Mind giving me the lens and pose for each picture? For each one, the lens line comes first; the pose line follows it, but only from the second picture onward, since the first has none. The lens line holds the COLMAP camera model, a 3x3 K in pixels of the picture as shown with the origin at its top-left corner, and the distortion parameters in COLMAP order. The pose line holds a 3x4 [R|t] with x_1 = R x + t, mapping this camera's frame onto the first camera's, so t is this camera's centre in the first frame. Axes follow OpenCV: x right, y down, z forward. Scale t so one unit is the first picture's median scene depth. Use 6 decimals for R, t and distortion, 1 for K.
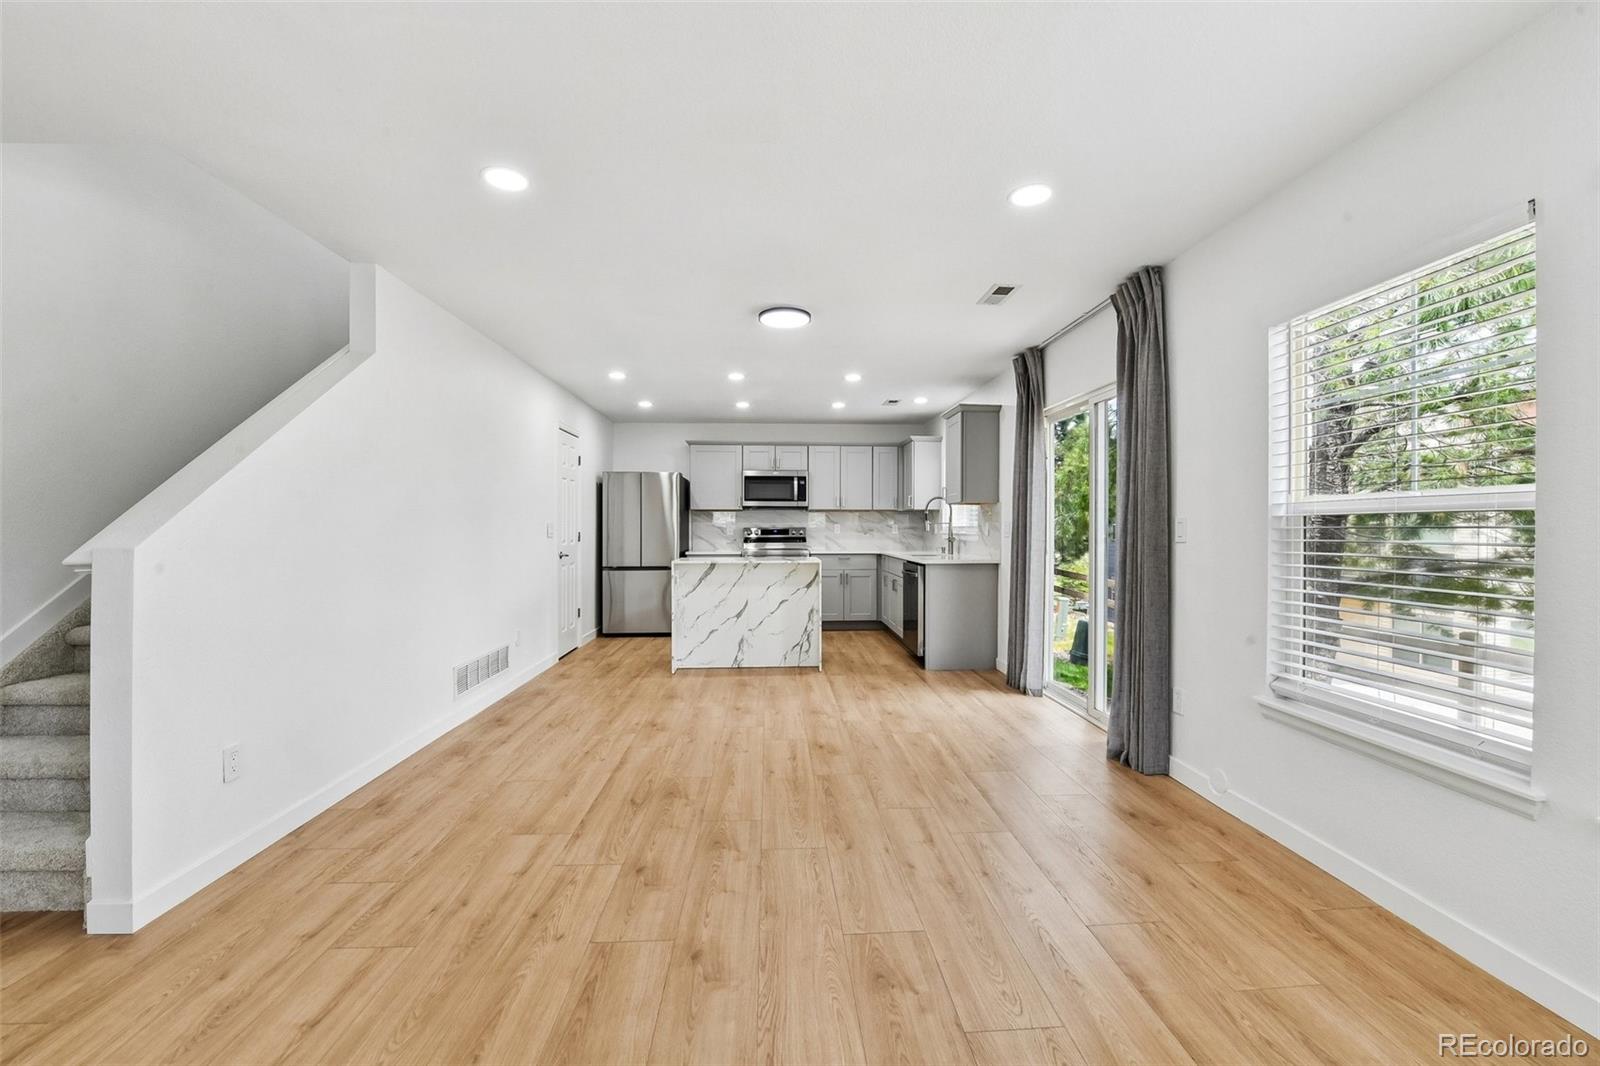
lens RADIAL K [[629.0, 0, 814.0], [0, 629.0, 533.3], [0, 0, 1]] dist [-0.001532, -0.001854]
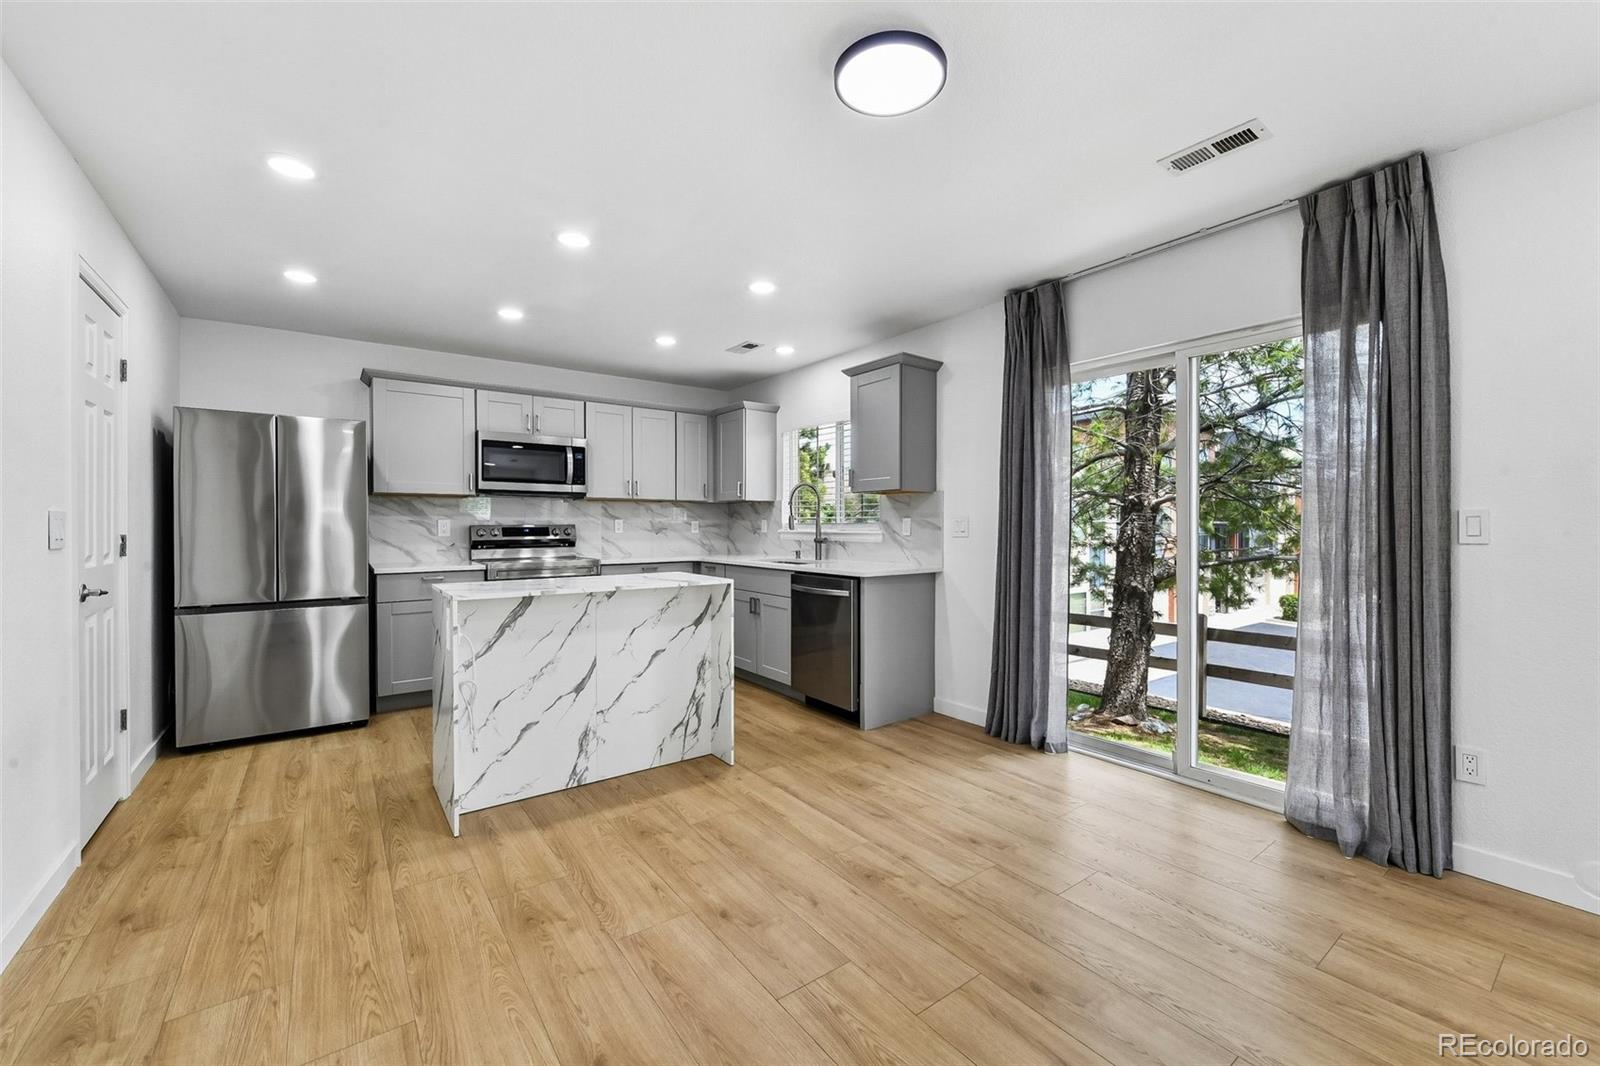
lens RADIAL K [[629.0, 0, 802.6], [0, 629.0, 534.0], [0, 0, 1]] dist [-0.001532, -0.001854]
pose [[0.842449, -0.007930, 0.538717, -0.180448], [0.005205, 0.999965, 0.006581, -0.002680], [-0.538751, -0.002740, 0.842461, 0.326649]]
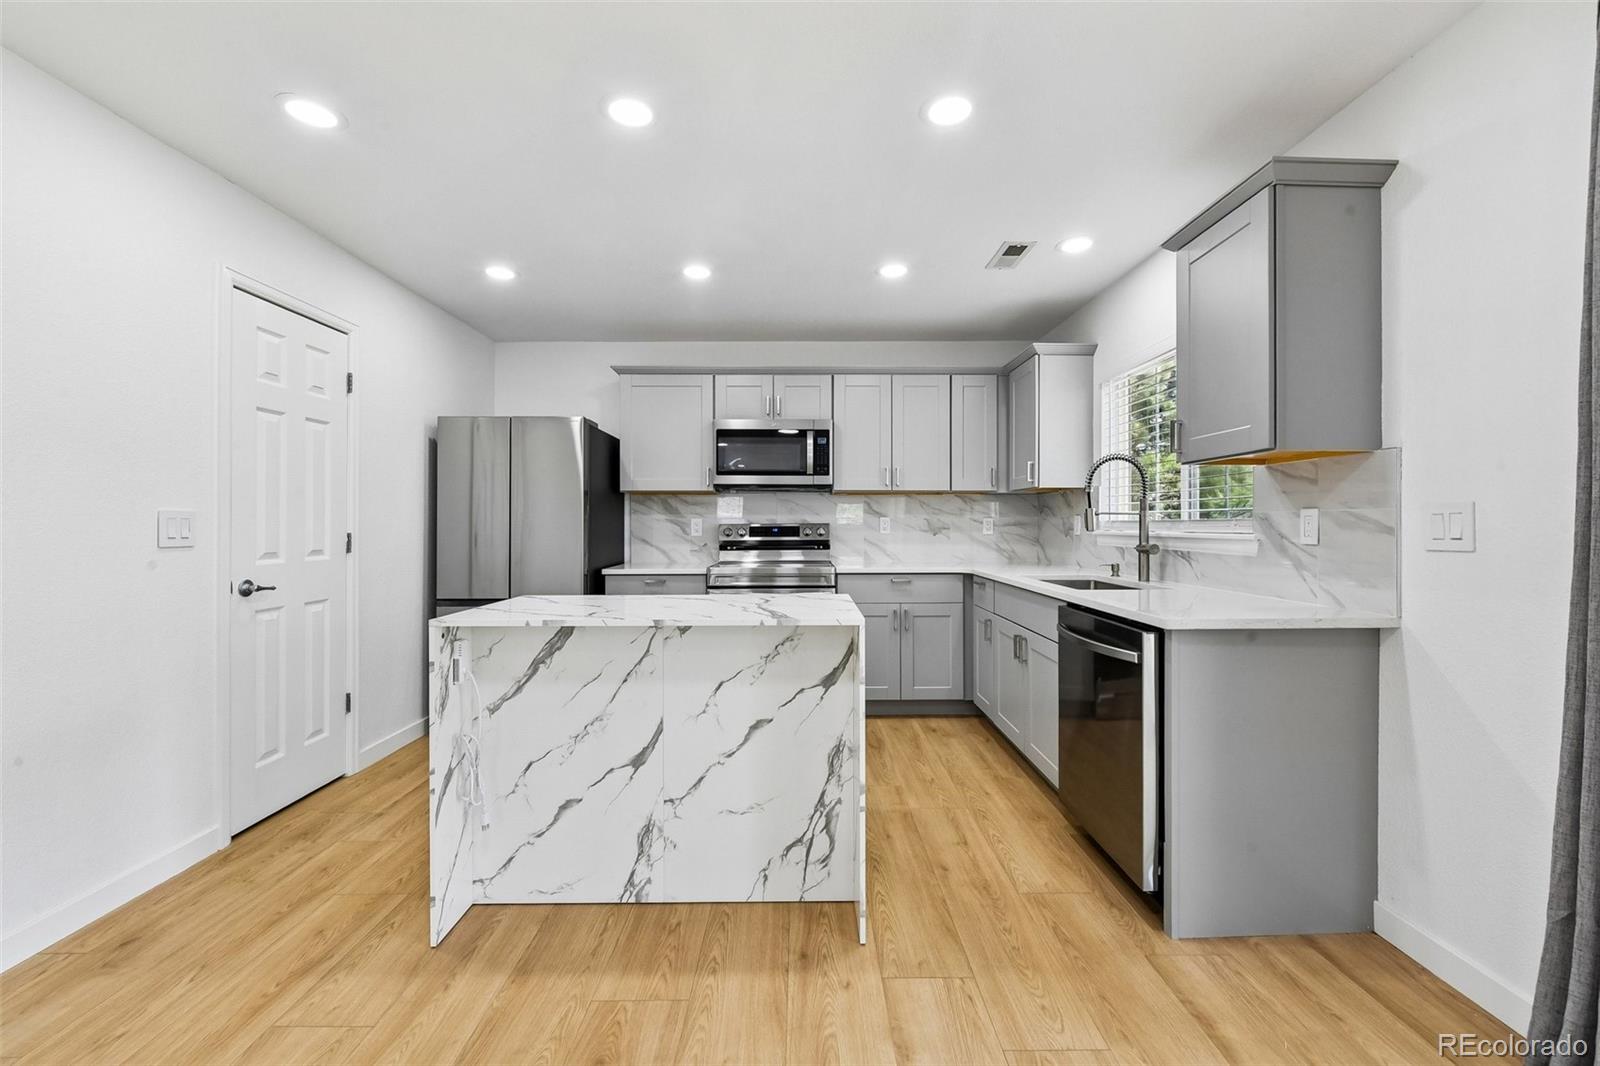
lens RADIAL K [[629.0, 0, 811.5], [0, 629.0, 526.5], [0, 0, 1]] dist [-0.001532, -0.001854]
pose [[0.998572, -0.001201, -0.053409, 0.000849], [0.000924, 0.999986, -0.005219, -0.003795], [0.053415, 0.005163, 0.998559, 0.465576]]
